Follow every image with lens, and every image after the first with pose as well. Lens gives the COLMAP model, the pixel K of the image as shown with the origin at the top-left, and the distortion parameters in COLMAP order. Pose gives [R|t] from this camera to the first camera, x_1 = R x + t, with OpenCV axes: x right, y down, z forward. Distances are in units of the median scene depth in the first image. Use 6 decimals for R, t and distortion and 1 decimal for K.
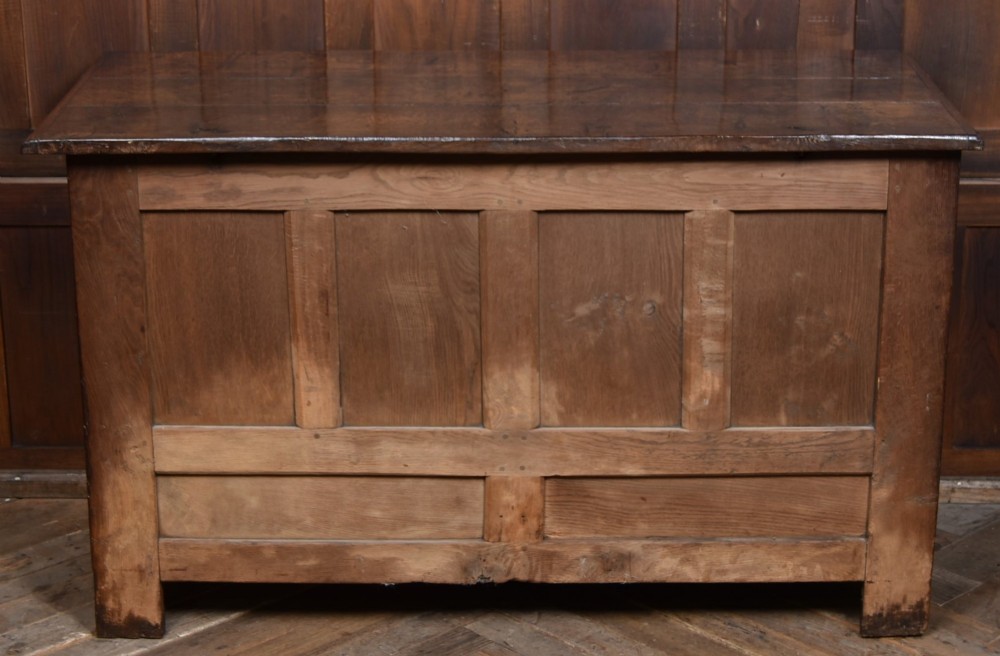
lens RADIAL K [[2004.9, 0, 503.5], [0, 2004.9, 289.5], [0, 0, 1]] dist [-0.013398, 0.000000]
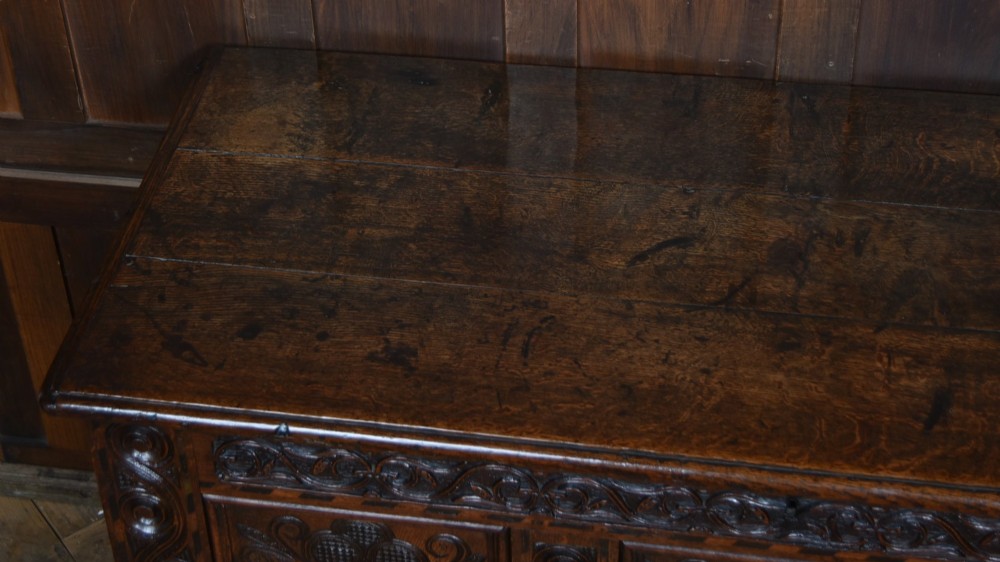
lens RADIAL K [[1835.5, 0, 445.7], [0, 1835.5, 187.0], [0, 0, 1]] dist [-0.011237, 0.000000]
pose [[0.987088, 0.067621, -0.145207, -0.017966], [-0.008784, 0.928010, 0.372451, -0.305756], [0.159939, -0.366366, 0.916622, 0.433808]]
